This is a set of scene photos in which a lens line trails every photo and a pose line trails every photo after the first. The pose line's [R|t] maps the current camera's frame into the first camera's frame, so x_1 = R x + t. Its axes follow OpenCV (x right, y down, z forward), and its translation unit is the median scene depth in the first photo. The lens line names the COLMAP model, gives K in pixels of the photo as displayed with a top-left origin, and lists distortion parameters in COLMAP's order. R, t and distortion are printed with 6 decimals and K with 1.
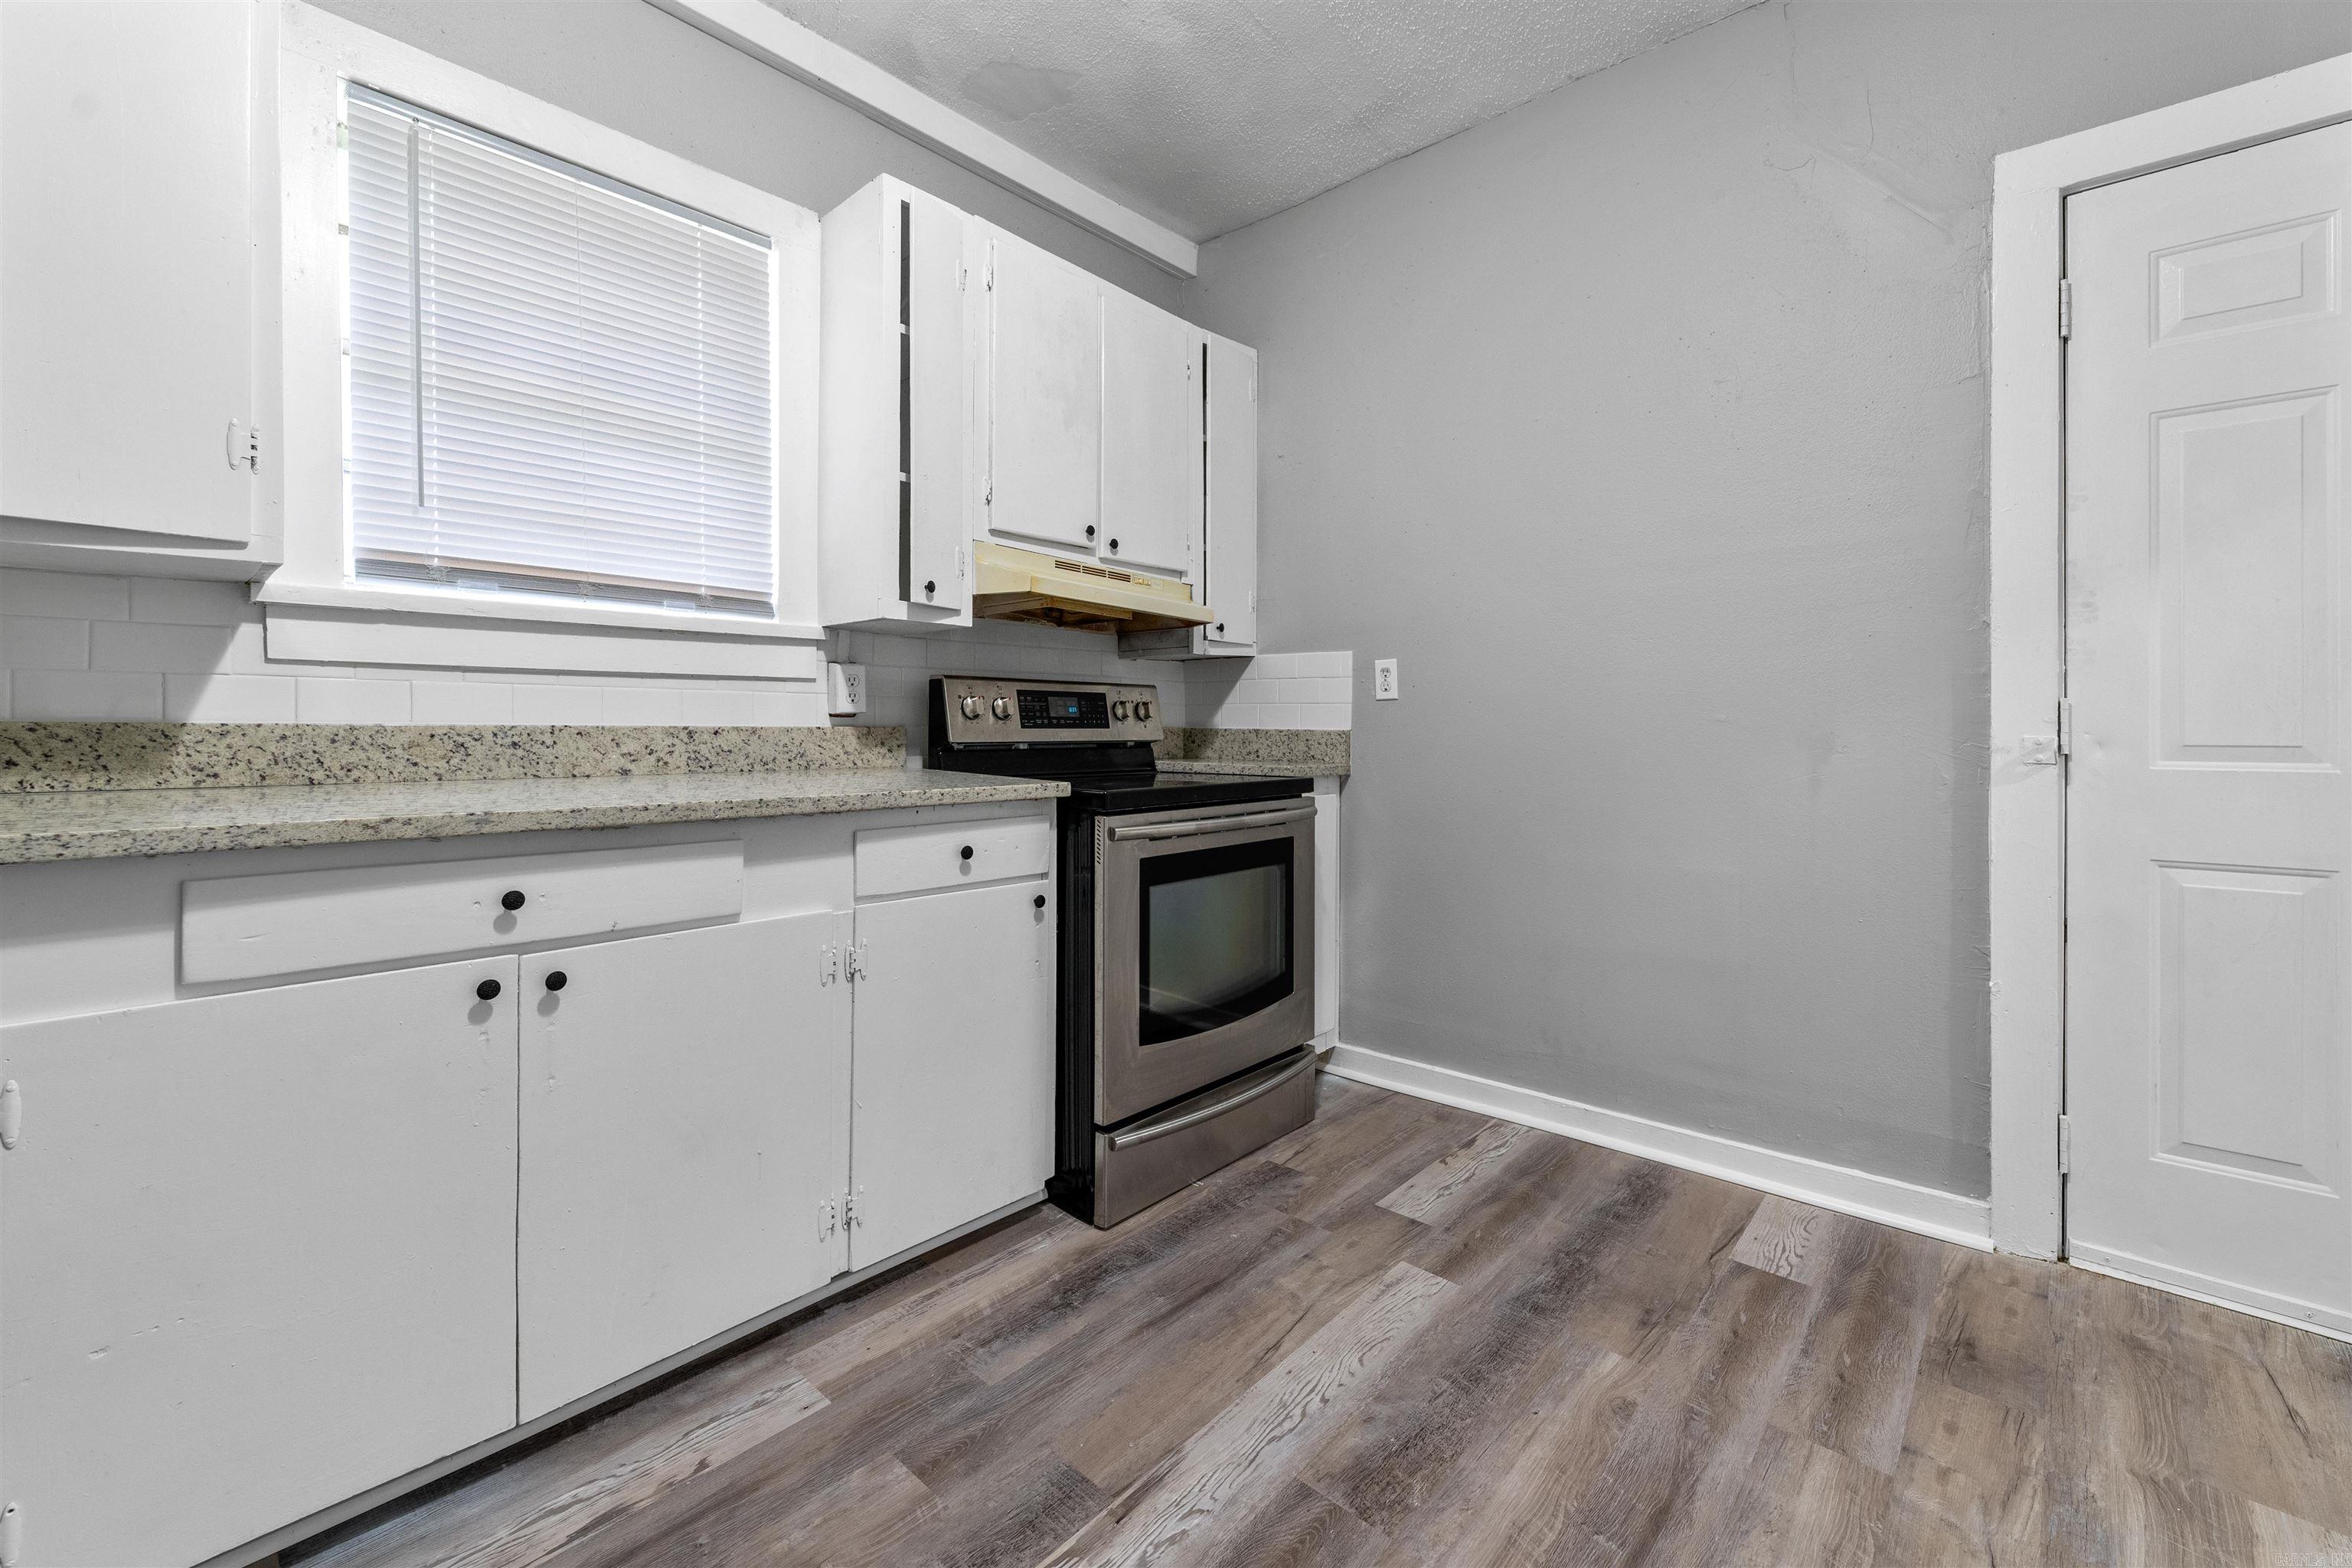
lens RADIAL K [[949.6, 0, 1172.5], [0, 949.6, 735.0], [0, 0, 1]] dist [-0.001101, -0.000057]
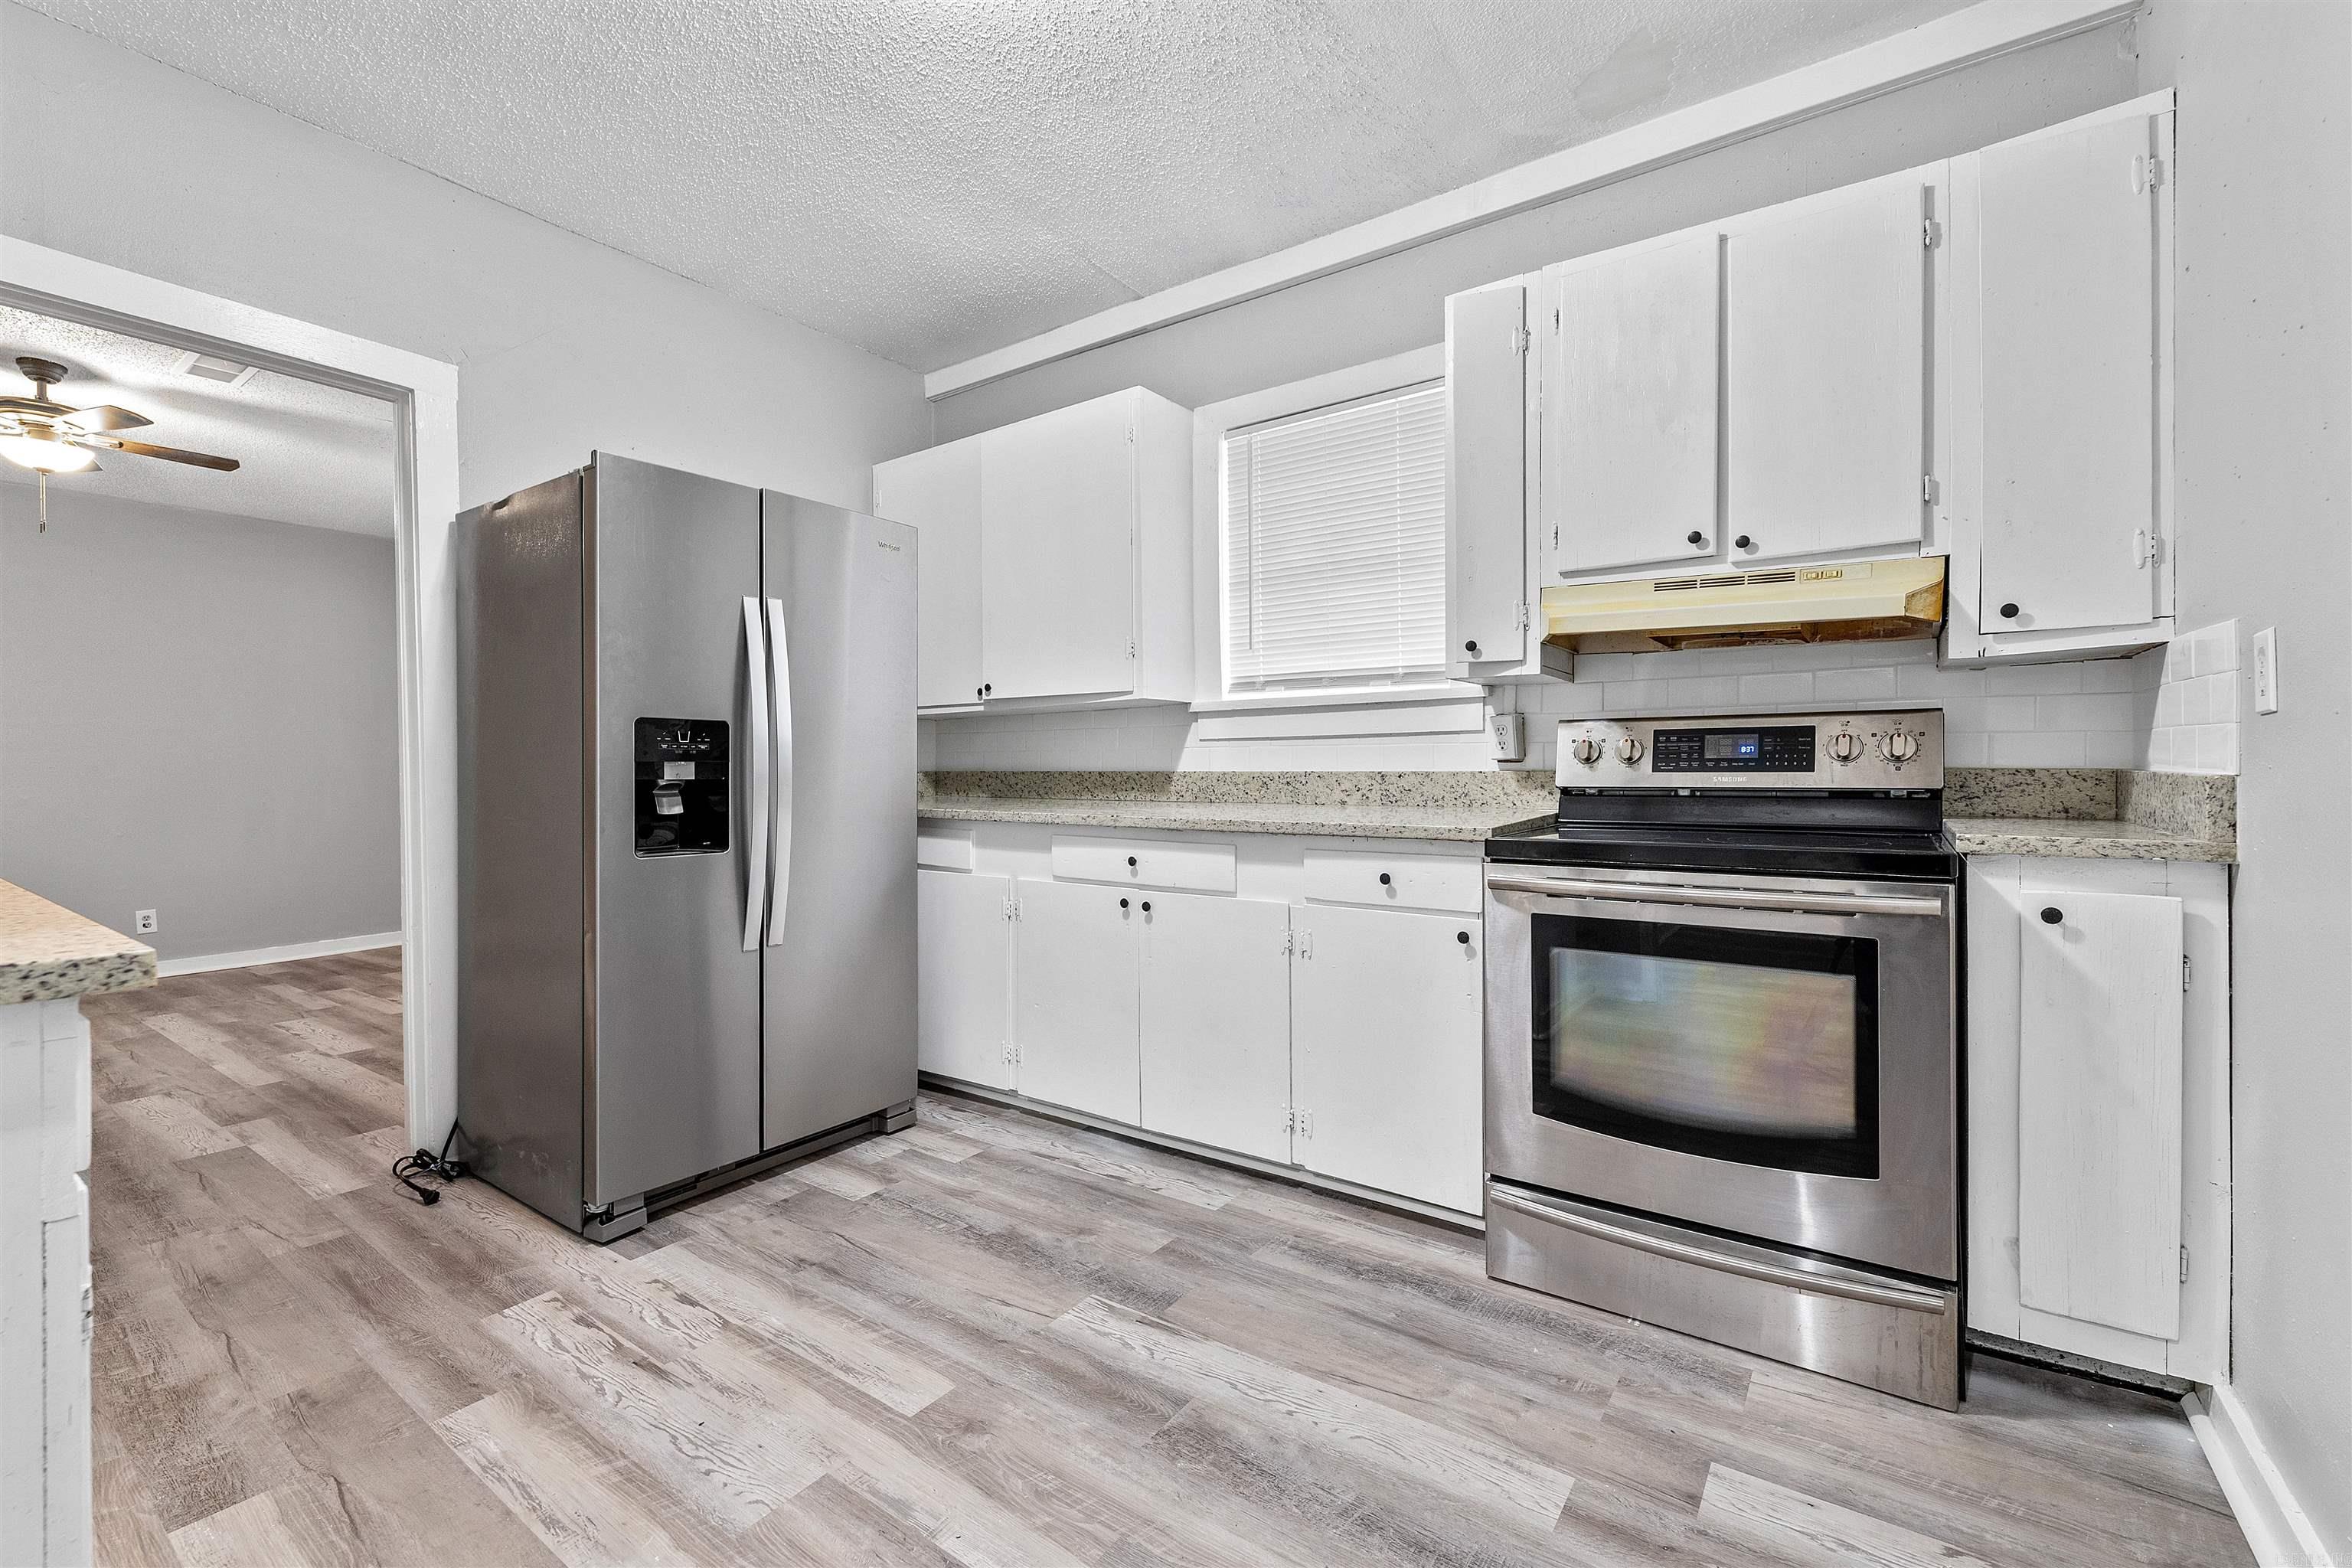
lens RADIAL K [[974.5, 0, 1176.0], [0, 974.5, 784.0], [0, 0, 1]] dist [0.005833, -0.004358]
pose [[0.136999, 0.014182, -0.990470, 0.962483], [0.000022, 0.999897, 0.014320, -0.012570], [0.990571, -0.001983, 0.136985, 0.576877]]
